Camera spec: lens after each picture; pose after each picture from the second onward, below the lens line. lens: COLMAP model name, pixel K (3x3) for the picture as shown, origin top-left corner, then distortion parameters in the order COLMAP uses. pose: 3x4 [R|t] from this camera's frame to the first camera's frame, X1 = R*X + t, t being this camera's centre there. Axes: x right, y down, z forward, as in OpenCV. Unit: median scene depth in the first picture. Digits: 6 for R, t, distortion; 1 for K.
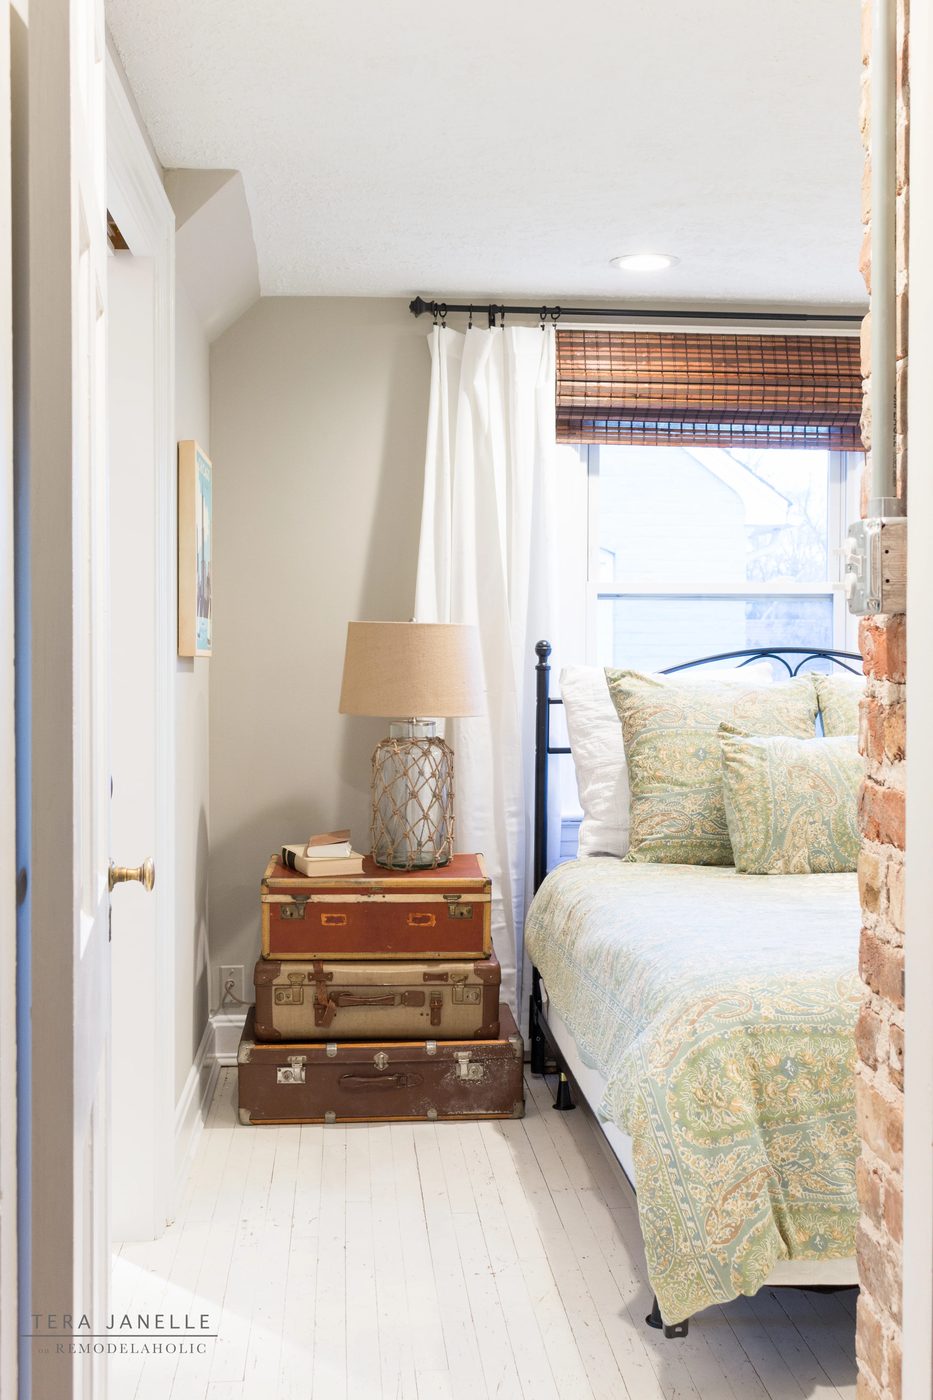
lens RADIAL K [[1603.3, 0, 491.2], [0, 1603.3, 701.5], [0, 0, 1]] dist [0.005416, 0.008560]
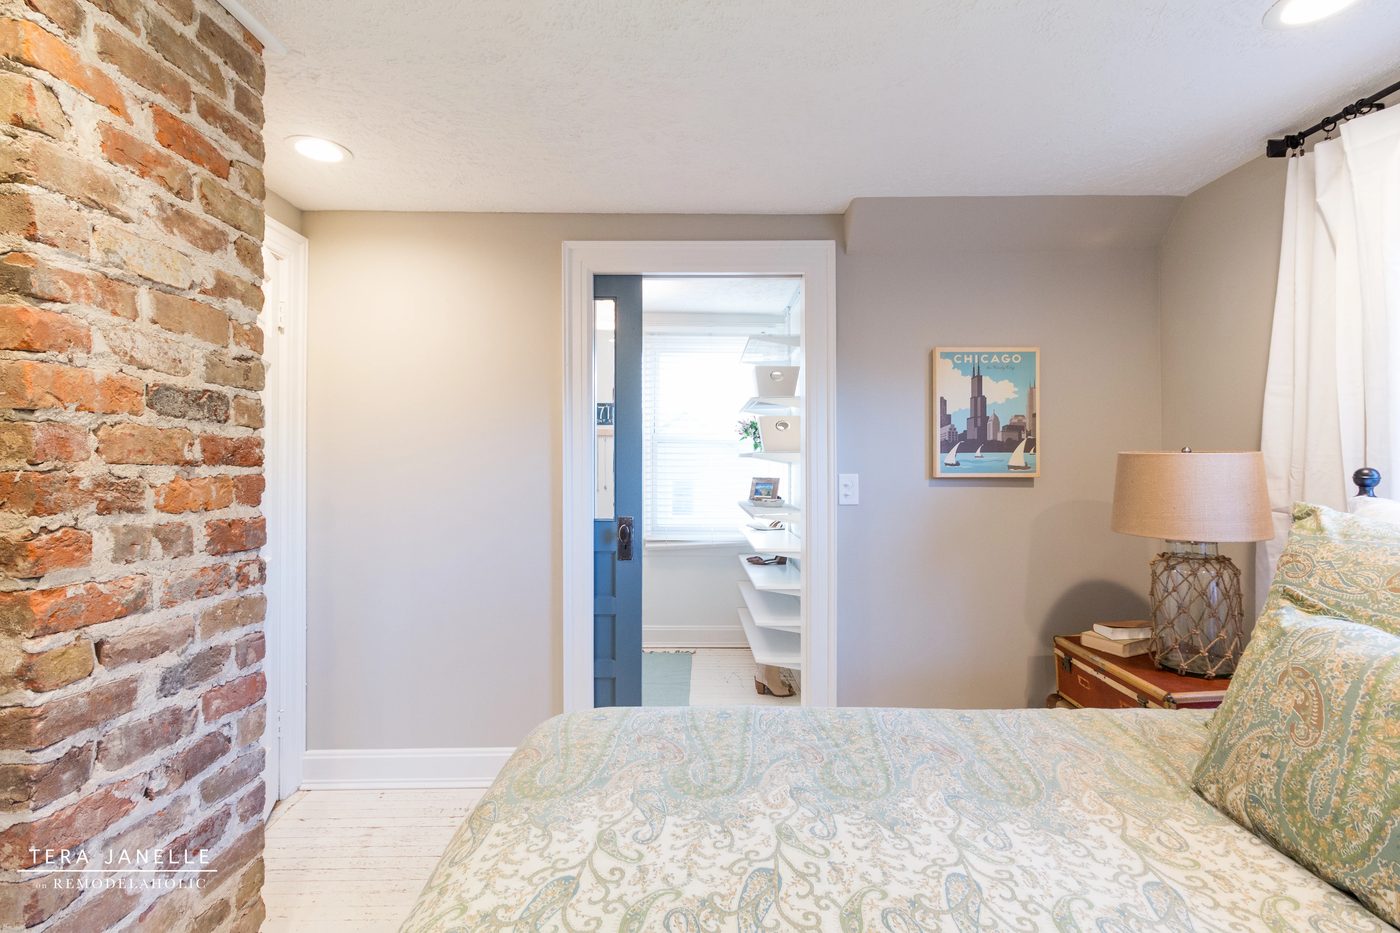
lens RADIAL K [[653.8, 0, 704.4], [0, 653.8, 457.8], [0, 0, 1]] dist [0.003070, -0.000067]
pose [[-0.078846, -0.000680, -0.996887, 0.446762], [-0.020332, 0.999793, 0.000926, -0.039381], [0.996679, 0.020342, -0.078844, 0.719874]]
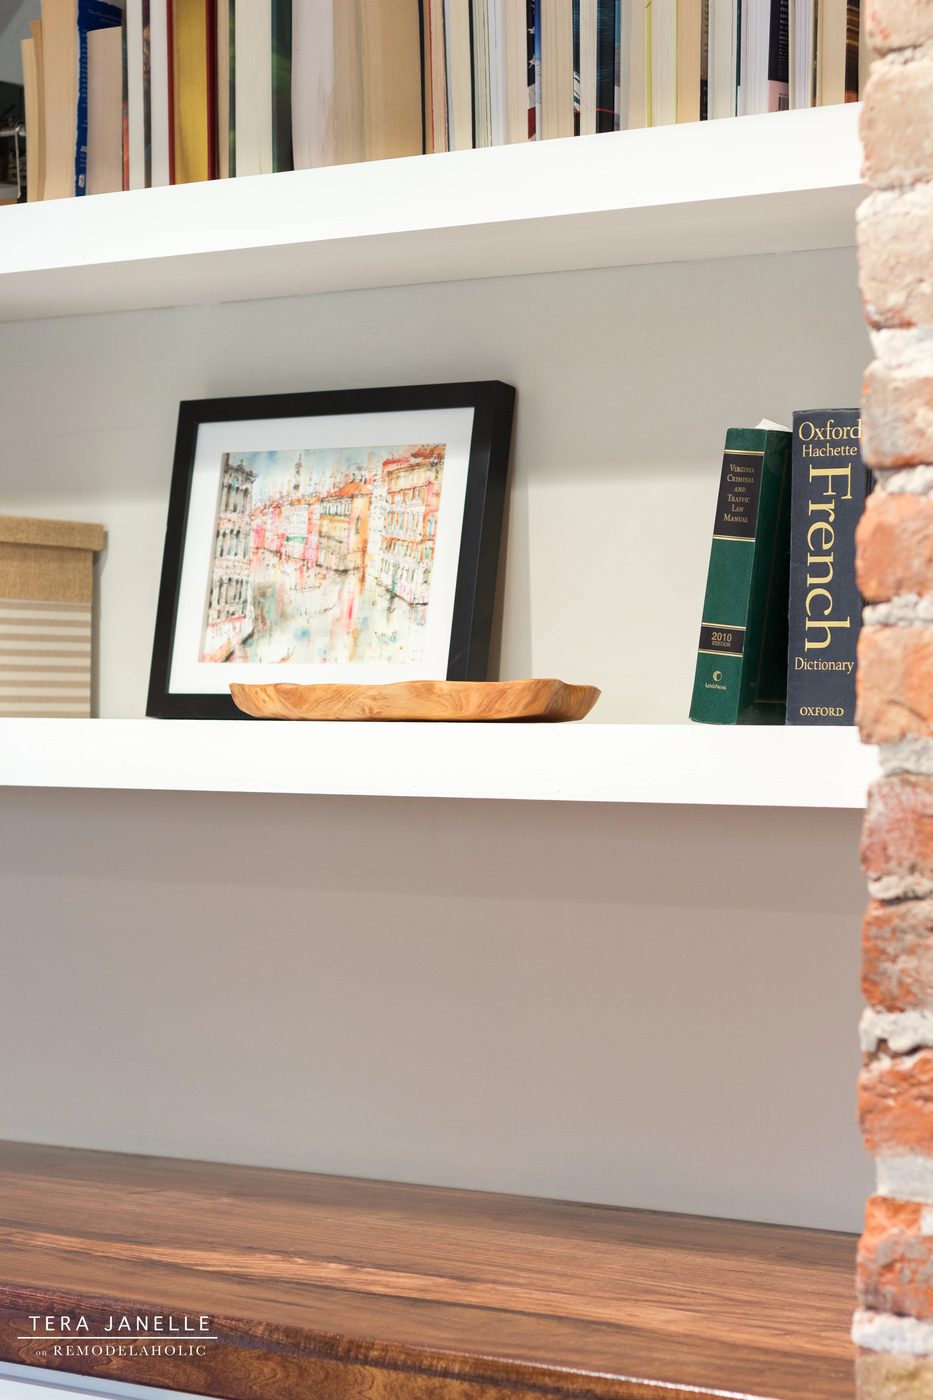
lens RADIAL K [[3250.5, 0, 466.5], [0, 3250.5, 700.0], [0, 0, 1]] dist [0.006774, 0.108895]
pose [[-0.747008, -0.004212, 0.664802, -0.049191], [0.010109, 0.999792, 0.017694, -0.067883], [-0.664739, 0.019938, -0.746810, 0.856505]]
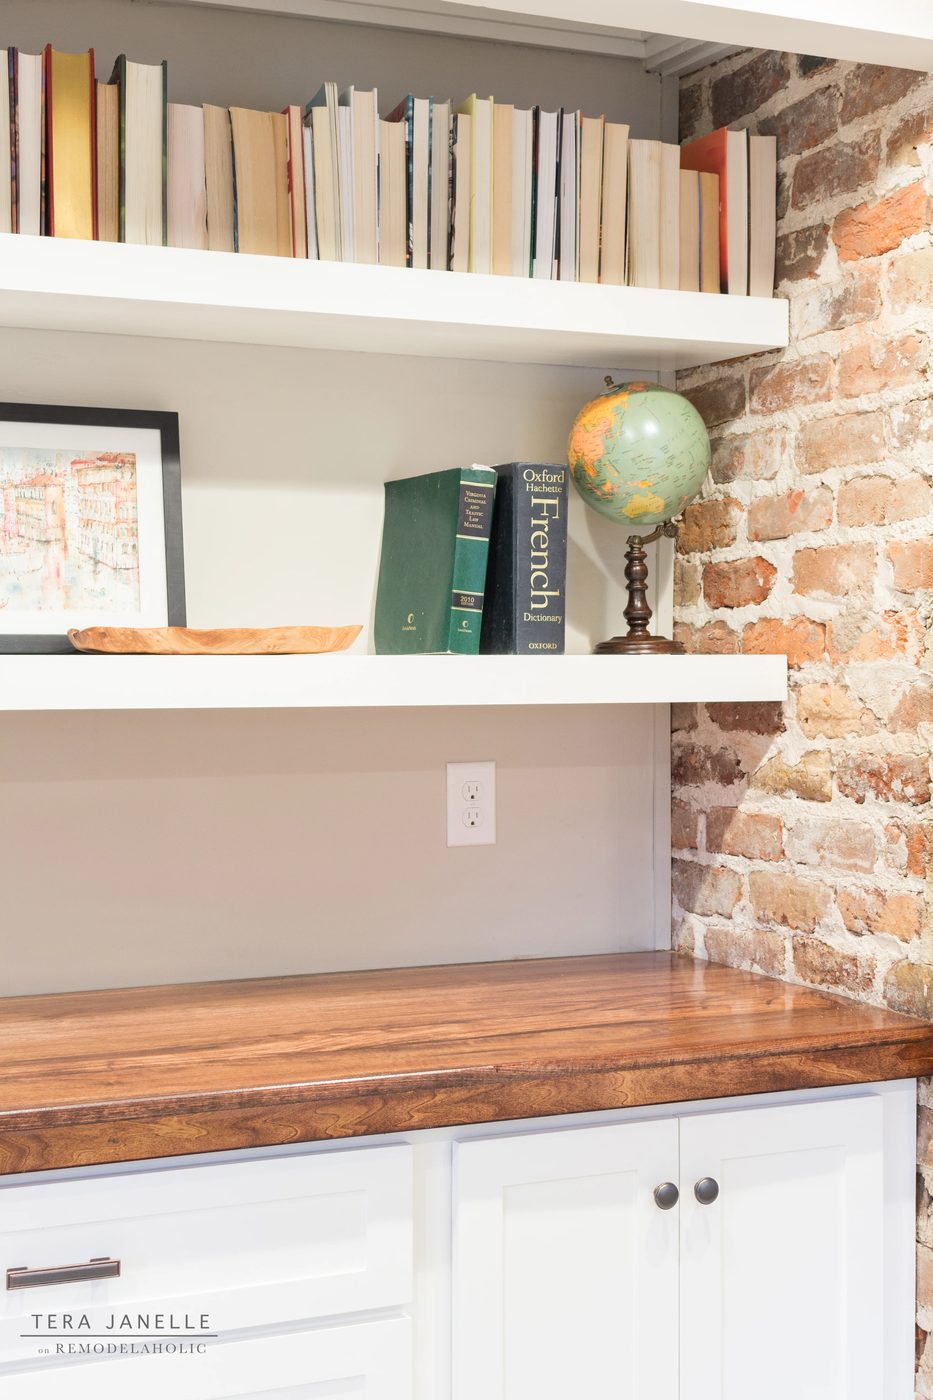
lens RADIAL K [[1963.7, 0, 466.5], [0, 1963.7, 700.0], [0, 0, 1]] dist [0.016122, 0.026668]
pose [[-0.948131, 0.005597, -0.317832, 0.540329], [-0.012849, 0.998353, 0.055911, -0.071456], [0.317621, 0.057095, -0.946497, 0.930382]]
